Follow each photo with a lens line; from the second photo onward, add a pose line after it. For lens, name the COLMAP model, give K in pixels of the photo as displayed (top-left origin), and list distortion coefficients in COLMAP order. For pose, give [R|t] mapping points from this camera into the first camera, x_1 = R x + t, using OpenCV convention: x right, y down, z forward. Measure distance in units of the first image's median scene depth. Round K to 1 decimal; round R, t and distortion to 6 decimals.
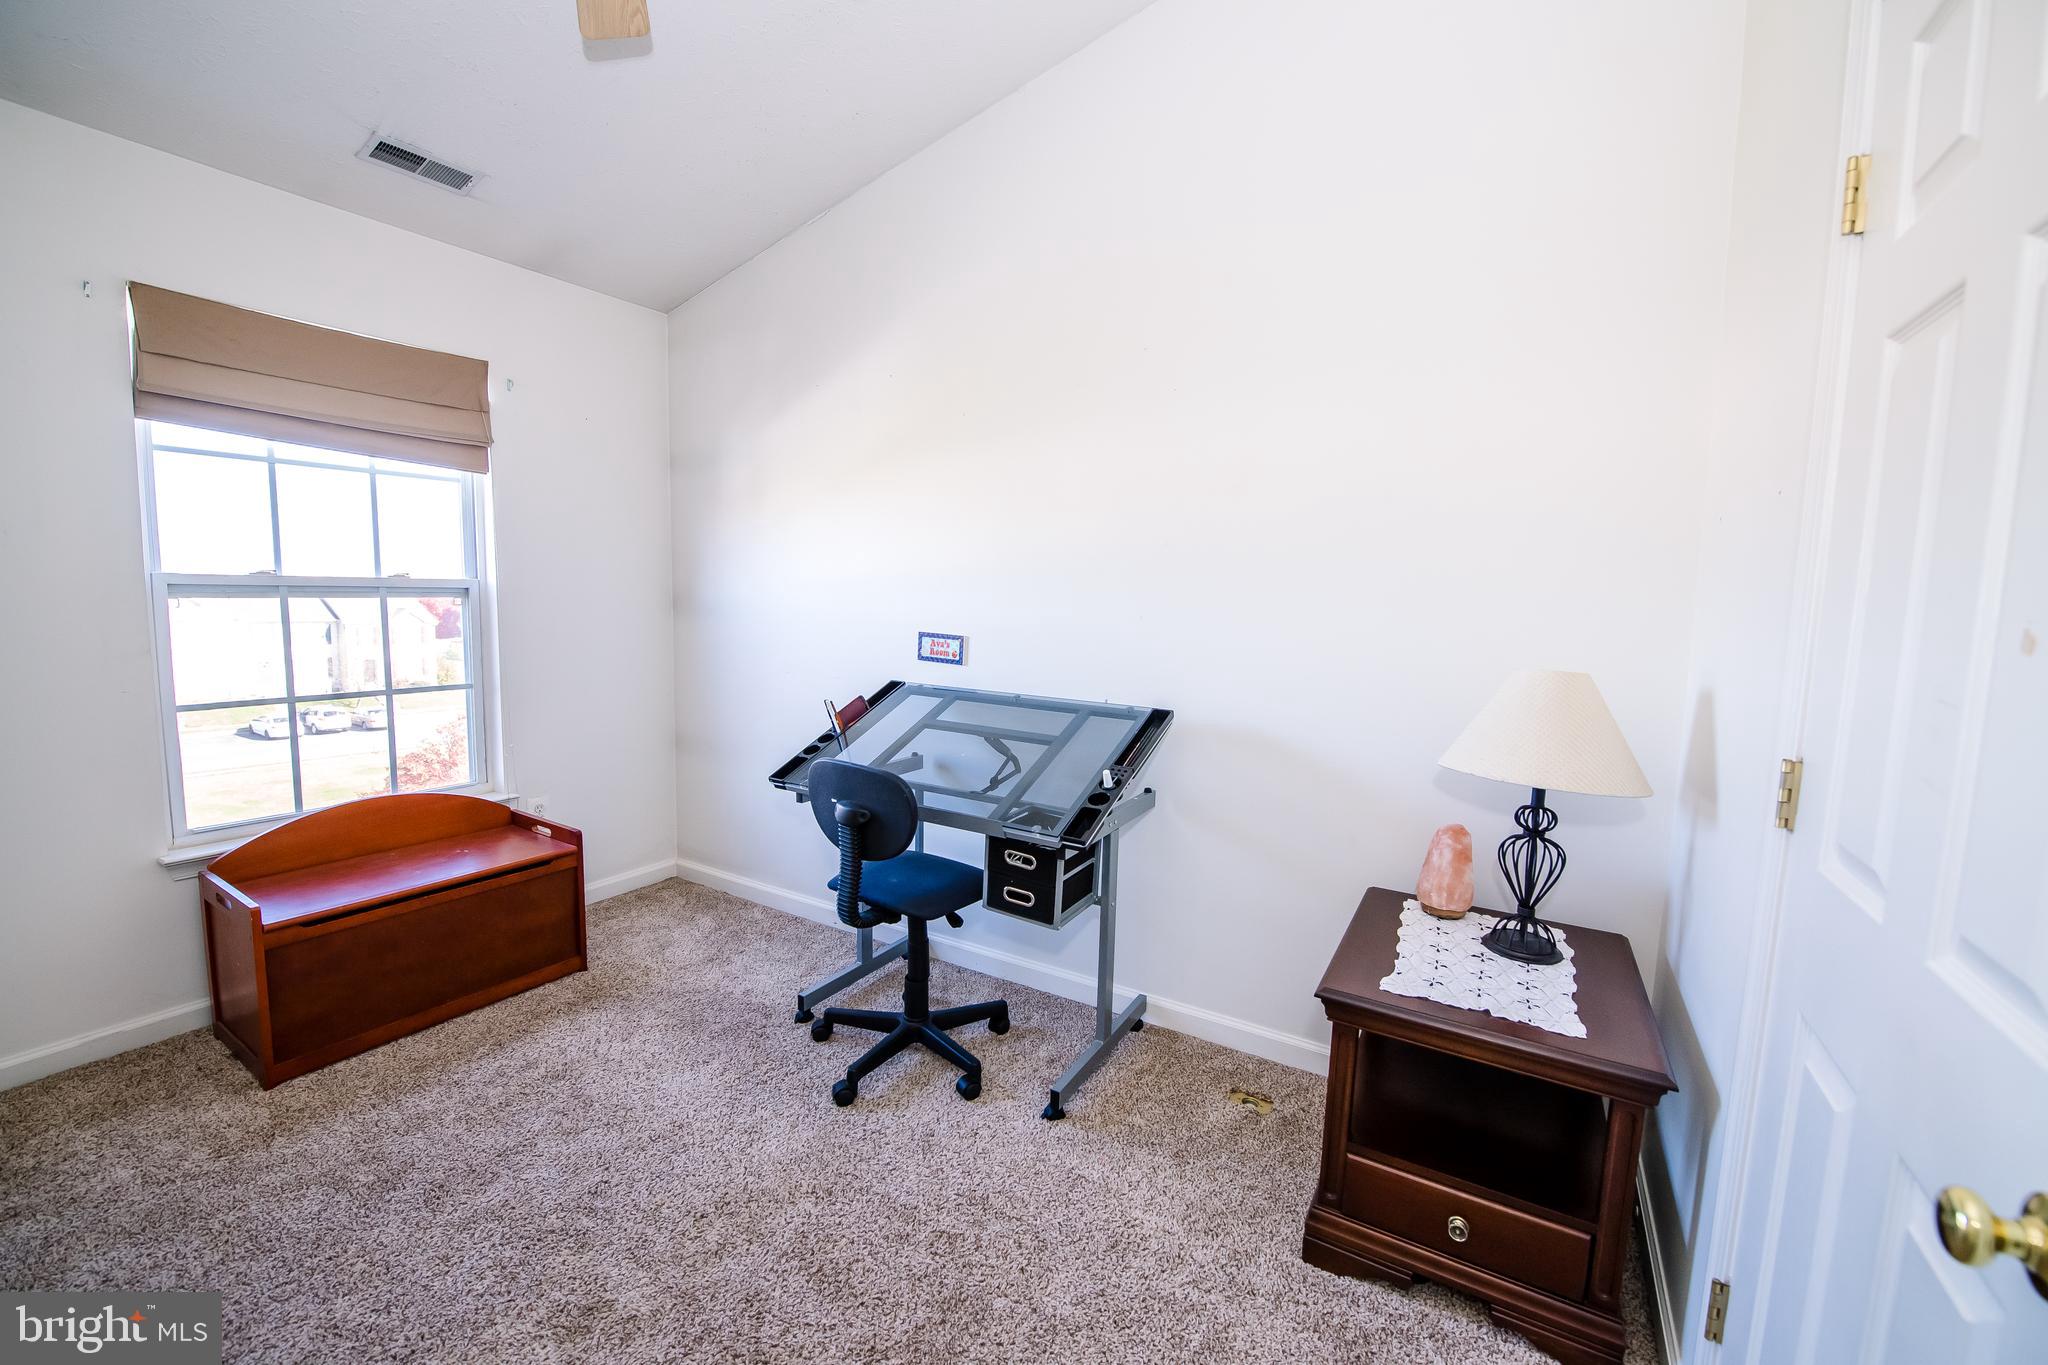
lens RADIAL K [[820.8, 0, 1031.1], [0, 820.8, 675.3], [0, 0, 1]] dist [-0.016410, -0.001770]
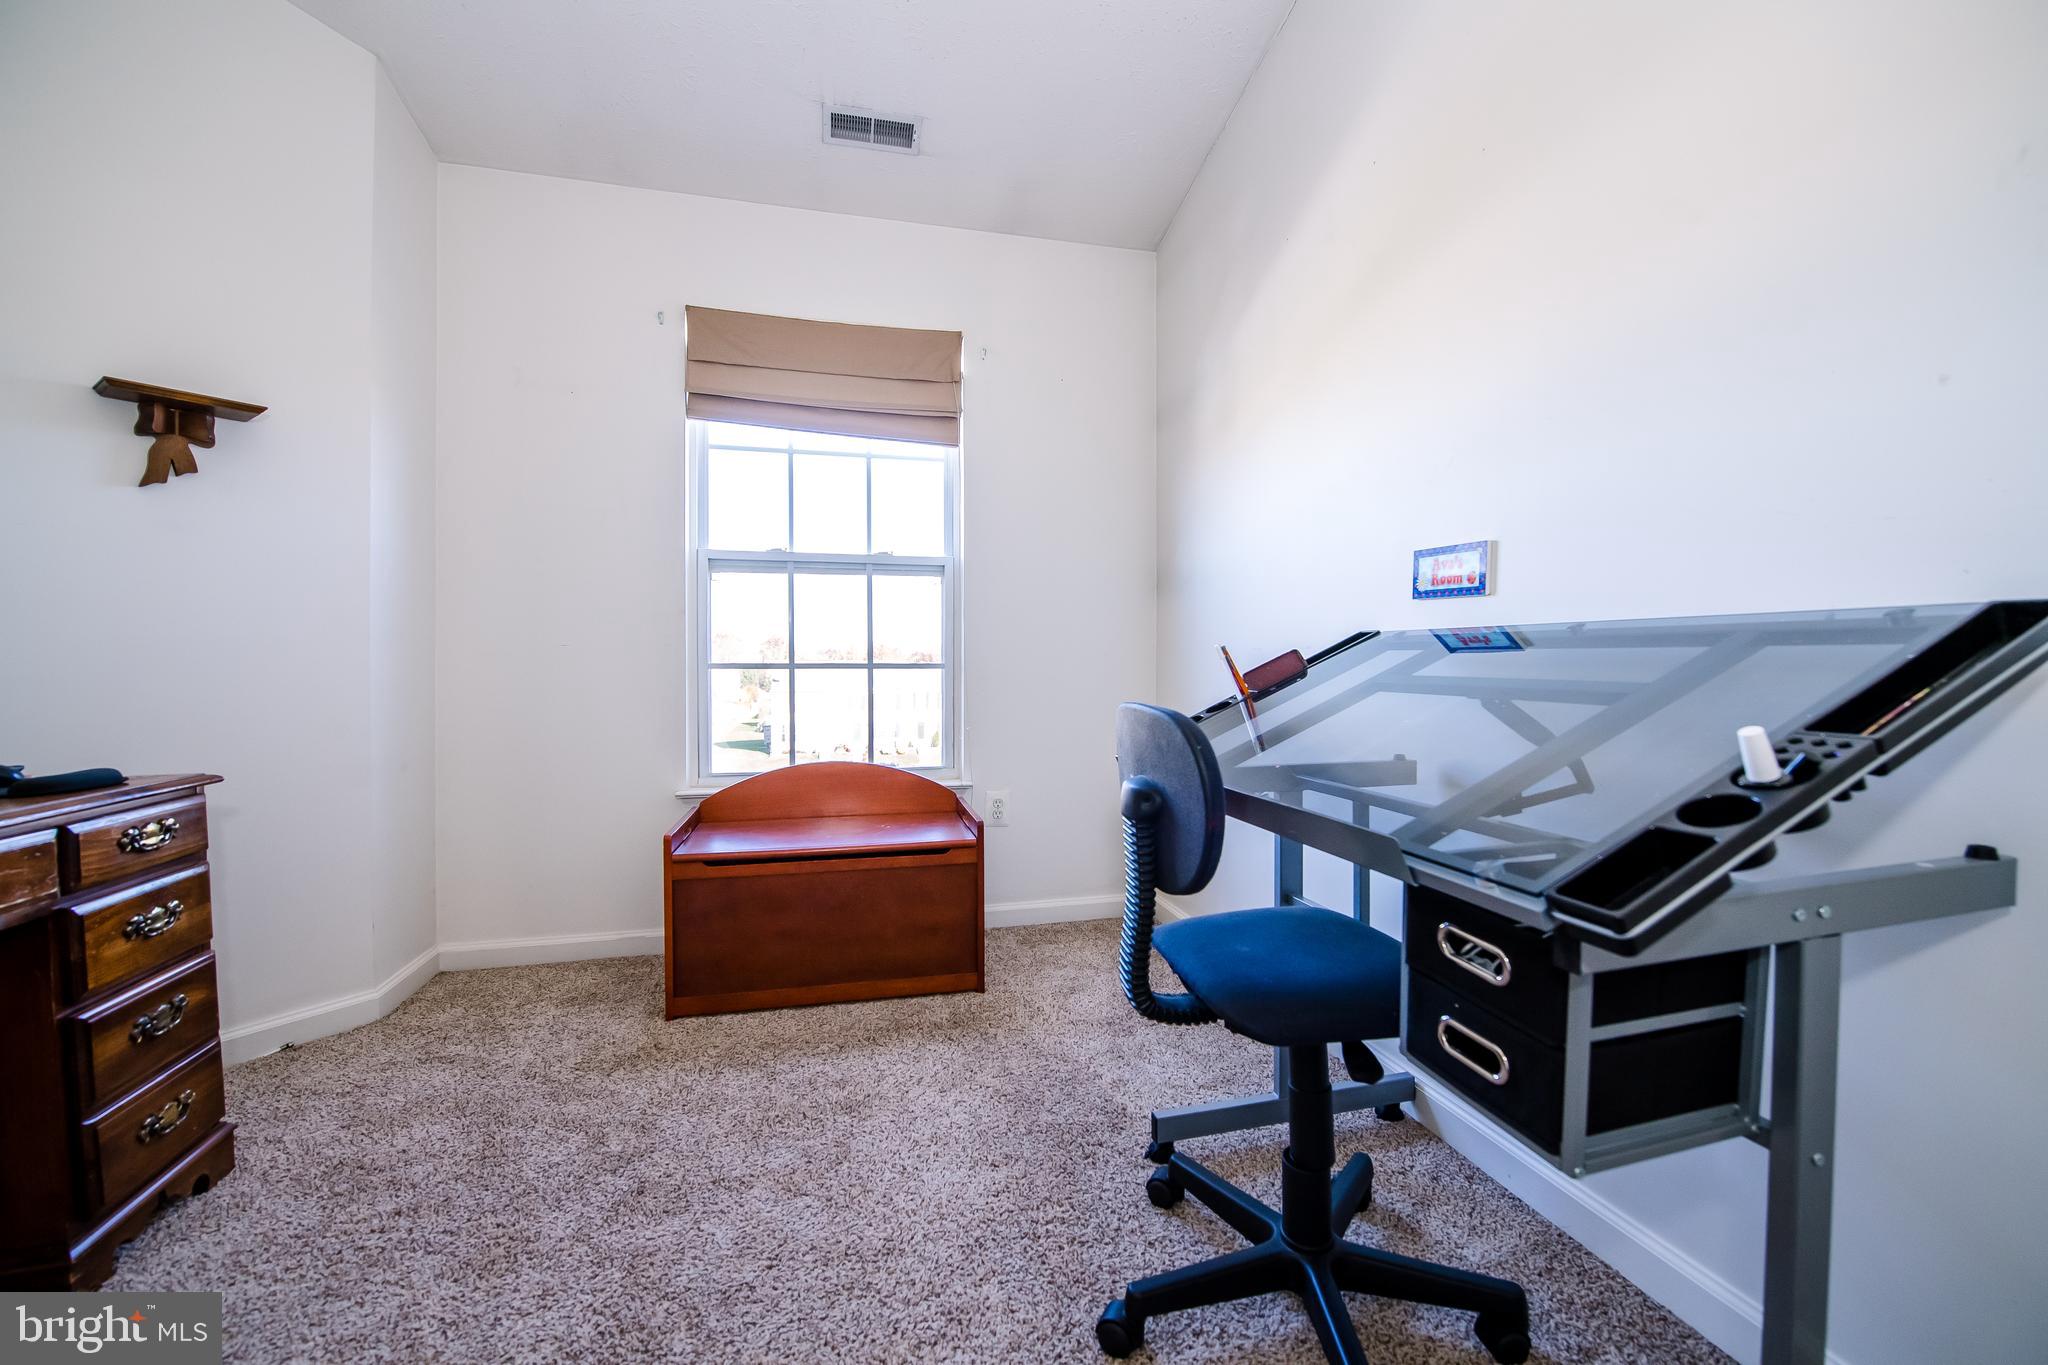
lens RADIAL K [[820.8, 0, 1030.8], [0, 820.8, 673.9], [0, 0, 1]] dist [-0.016410, -0.001770]
pose [[0.710064, -0.013277, -0.704012, 0.092459], [-0.054977, 0.995725, -0.074228, 0.108249], [0.701987, 0.091411, 0.706299, 0.461543]]
